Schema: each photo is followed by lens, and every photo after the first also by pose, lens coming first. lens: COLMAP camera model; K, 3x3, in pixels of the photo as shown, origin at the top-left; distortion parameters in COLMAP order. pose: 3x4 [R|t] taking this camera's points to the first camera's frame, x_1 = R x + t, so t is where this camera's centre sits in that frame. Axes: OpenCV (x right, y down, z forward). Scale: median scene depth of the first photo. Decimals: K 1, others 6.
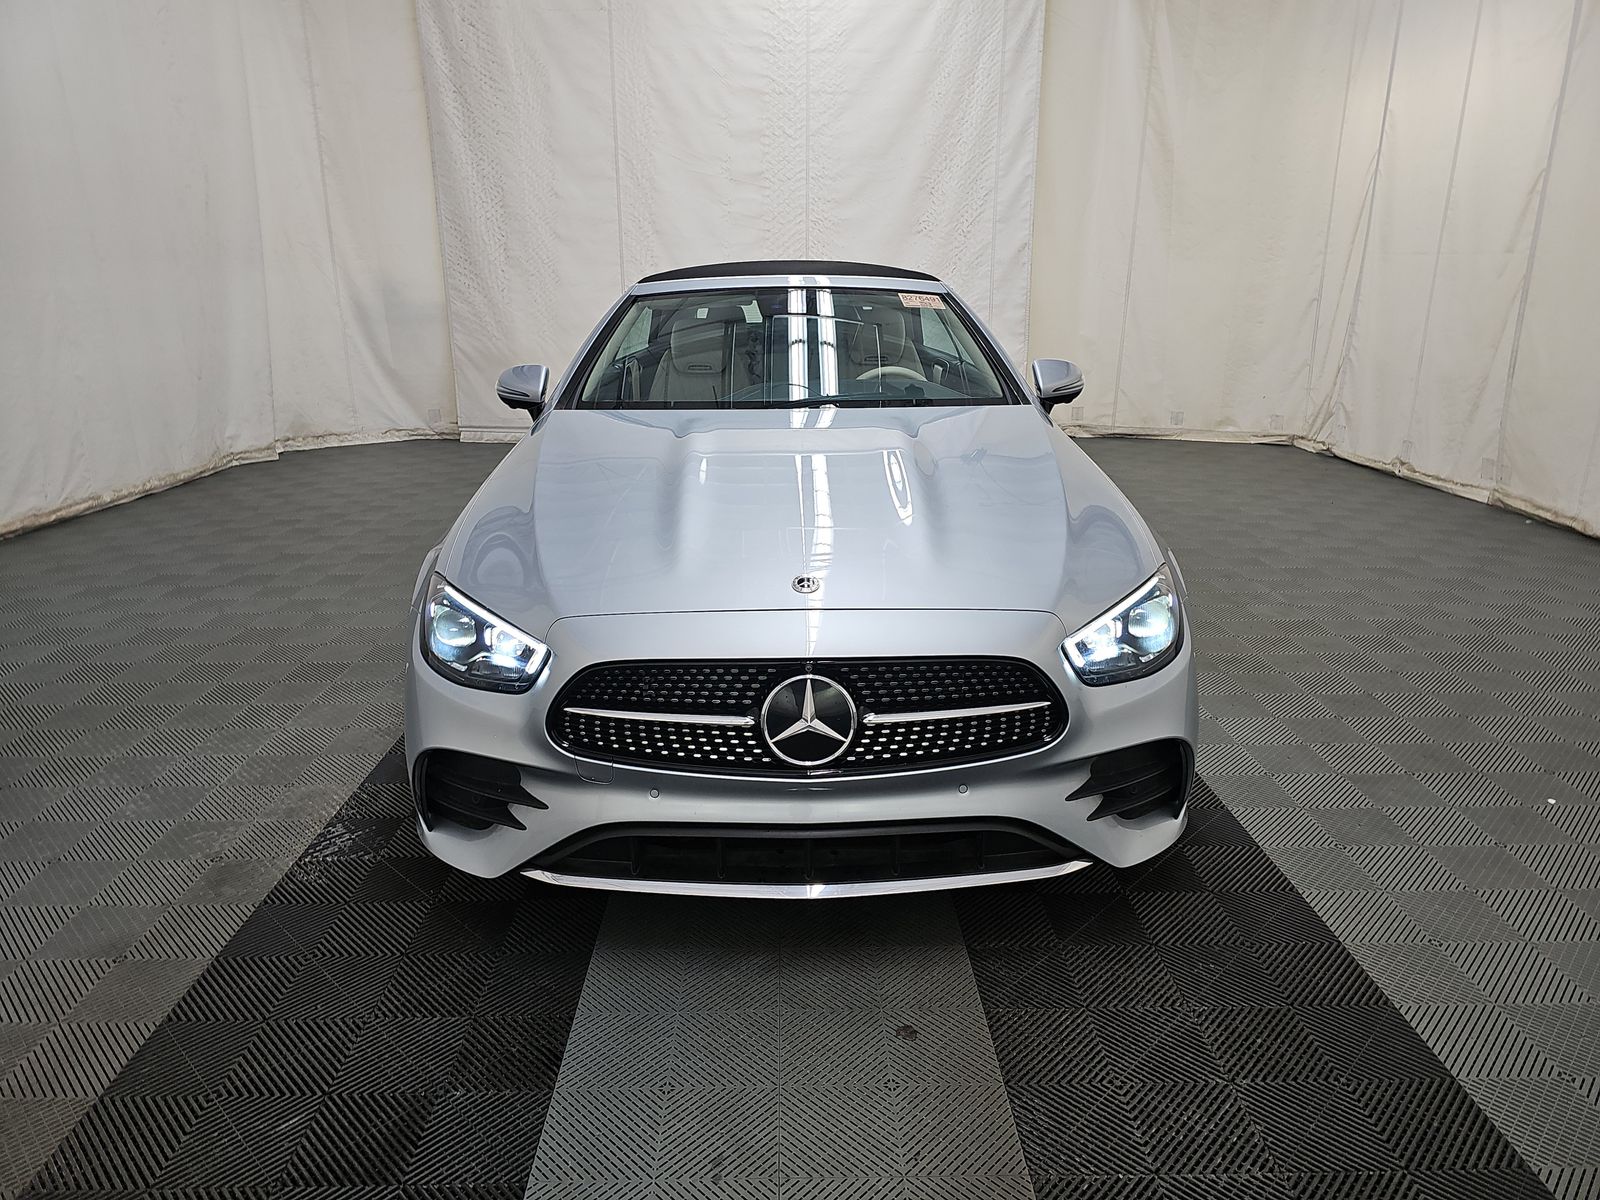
lens RADIAL K [[1034.1, 0, 792.5], [0, 1034.1, 607.8], [0, 0, 1]] dist [0.006027, -0.021798]
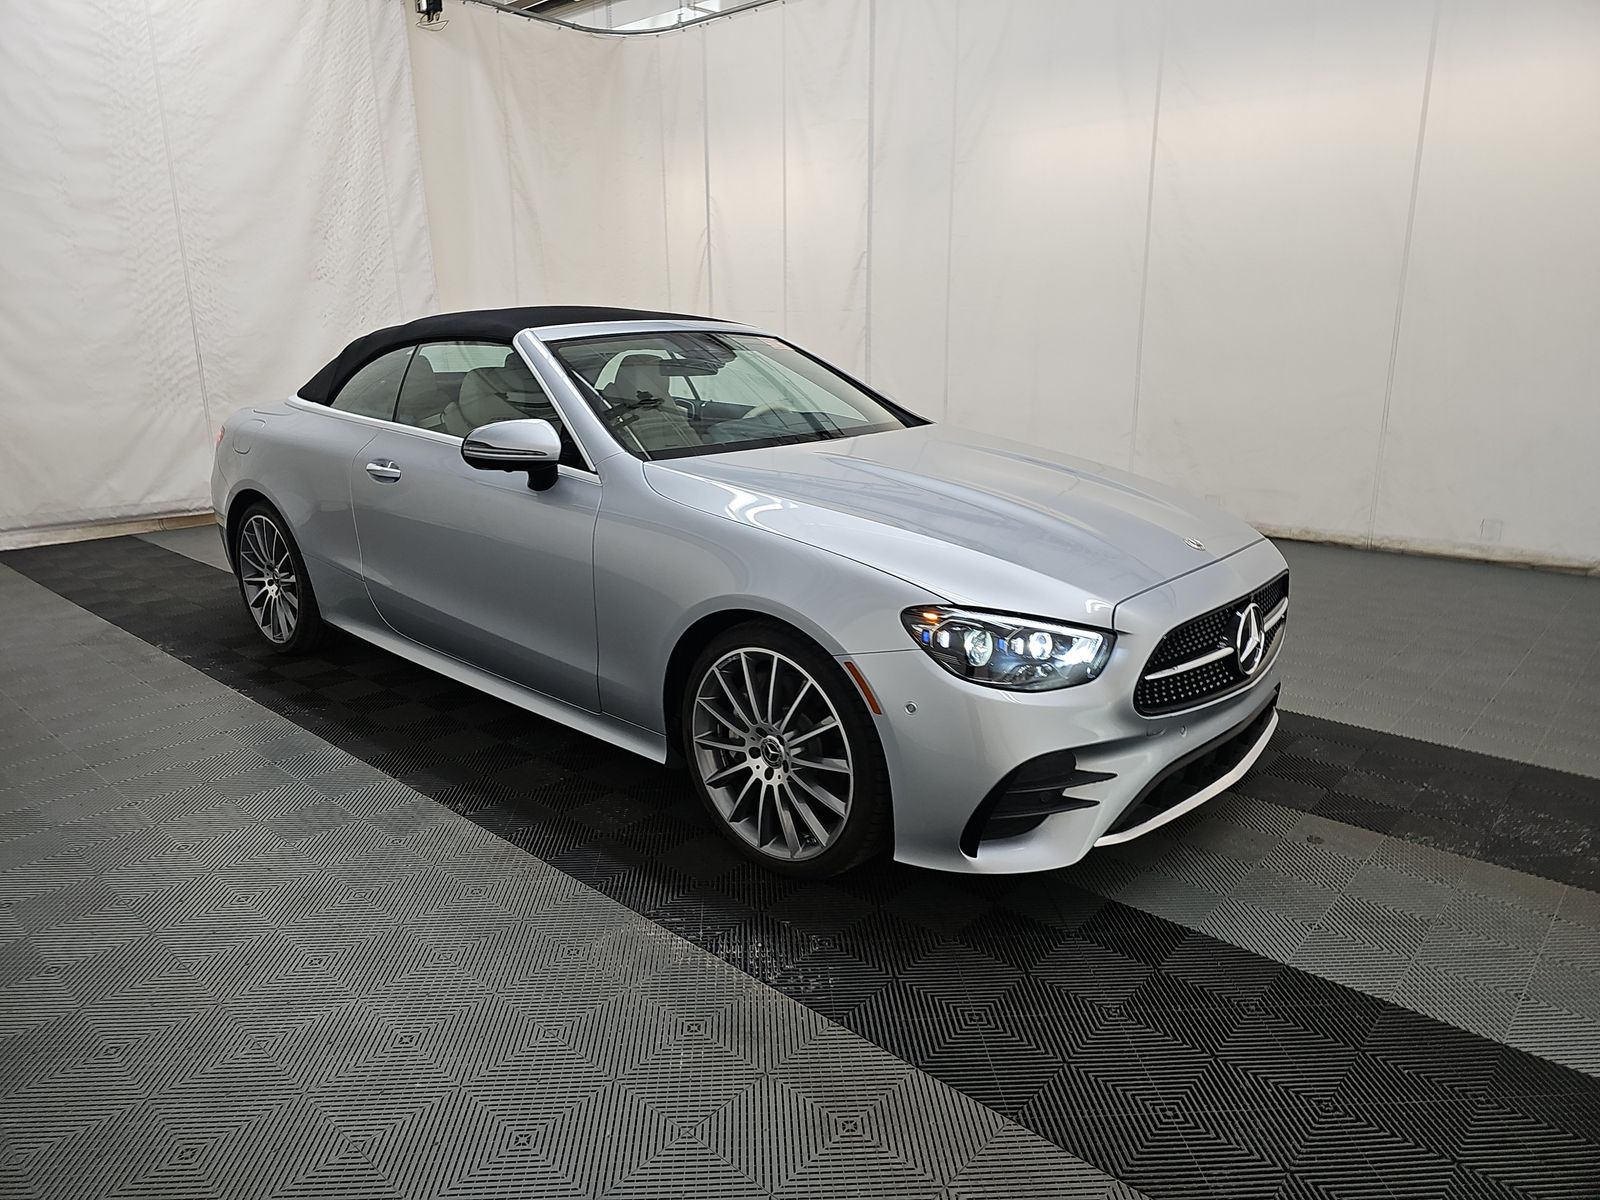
lens RADIAL K [[1034.1, 0, 789.1], [0, 1034.1, 605.0], [0, 0, 1]] dist [0.006027, -0.021798]
pose [[0.688191, -0.179492, 0.702976, -0.295459], [0.216018, 0.975663, 0.037644, -0.026175], [-0.692625, 0.125949, 0.710217, 0.099587]]
